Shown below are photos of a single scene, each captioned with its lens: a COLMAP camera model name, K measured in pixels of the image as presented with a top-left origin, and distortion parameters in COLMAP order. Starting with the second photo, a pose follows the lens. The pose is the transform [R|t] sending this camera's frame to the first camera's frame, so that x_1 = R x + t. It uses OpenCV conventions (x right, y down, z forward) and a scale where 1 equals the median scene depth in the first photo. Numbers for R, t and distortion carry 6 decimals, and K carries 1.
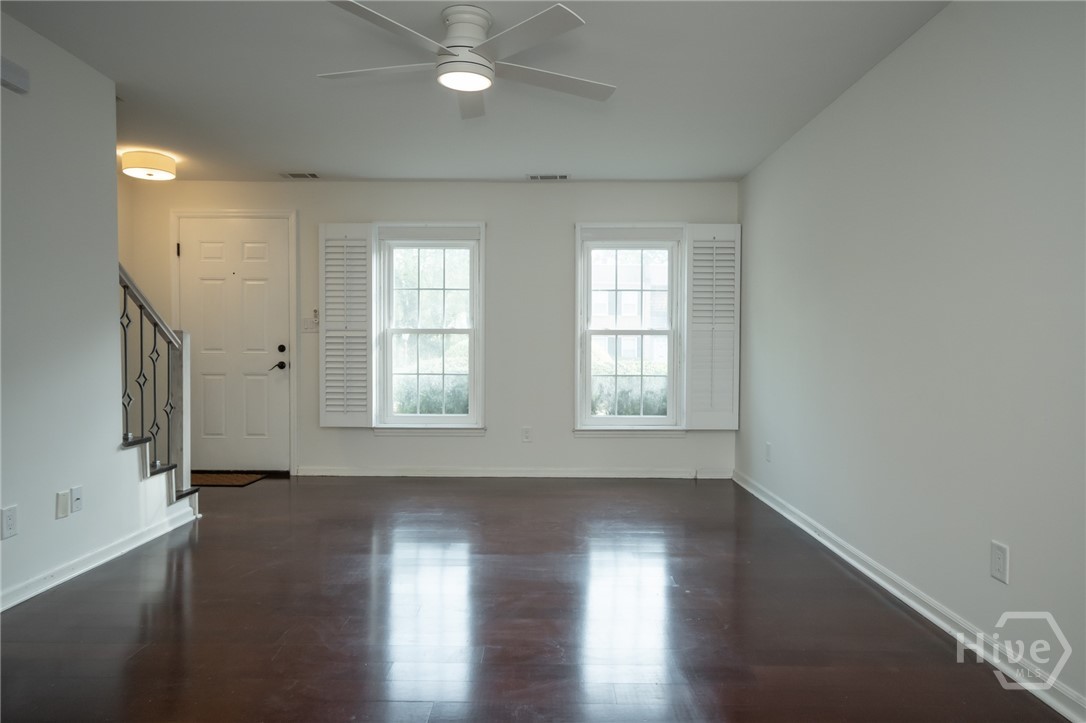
lens RADIAL K [[666.4, 0, 533.7], [0, 666.4, 359.8], [0, 0, 1]] dist [0.001736, -0.000738]
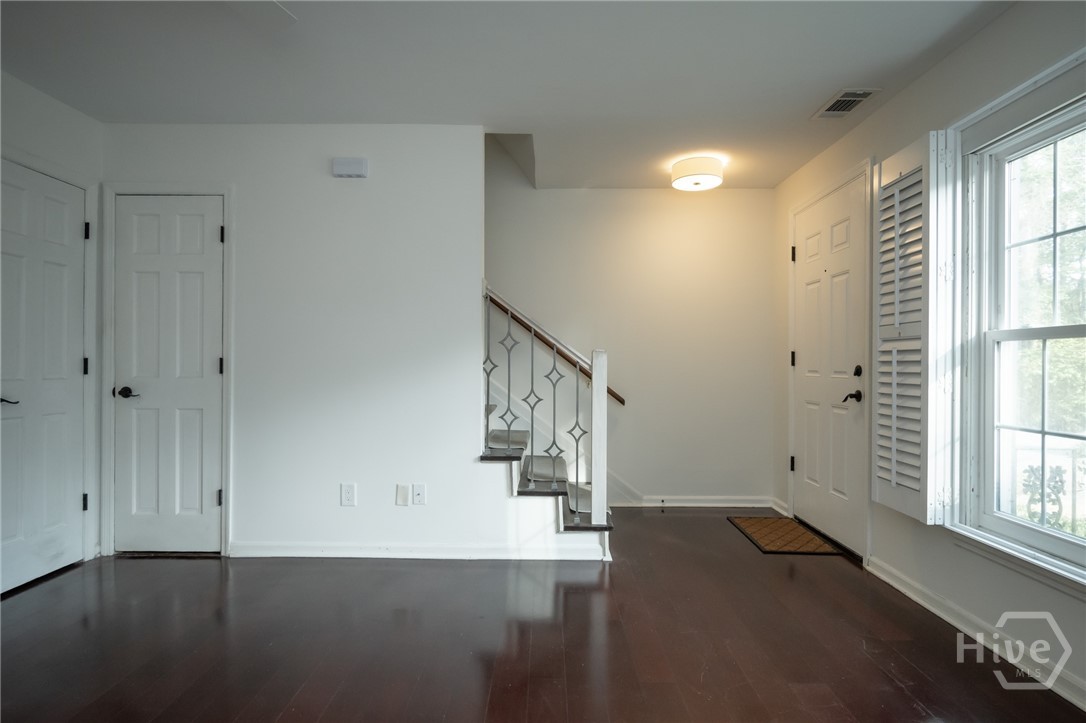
lens RADIAL K [[582.9, 0, 544.0], [0, 582.9, 365.5], [0, 0, 1]] dist [0.001839, 0.000381]
pose [[0.013891, -0.001653, -0.999902, 0.205953], [-0.023410, 0.999724, -0.001978, -0.013992], [0.999629, 0.023435, 0.013848, 0.685463]]
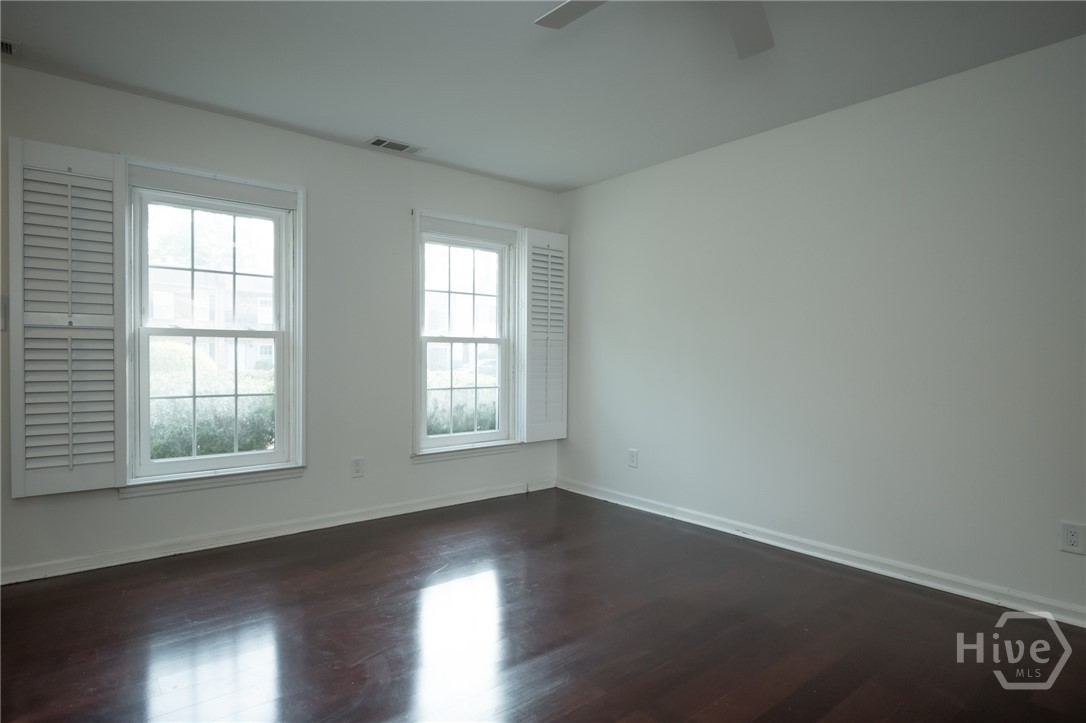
lens RADIAL K [[611.8, 0, 543.0], [0, 611.8, 361.5], [0, 0, 1]] dist [0.000521, -0.000133]
pose [[0.751782, -0.006161, 0.659383, -0.321753], [0.005563, 0.999980, 0.003001, -0.014050], [-0.659388, 0.001412, 0.751801, 0.314704]]
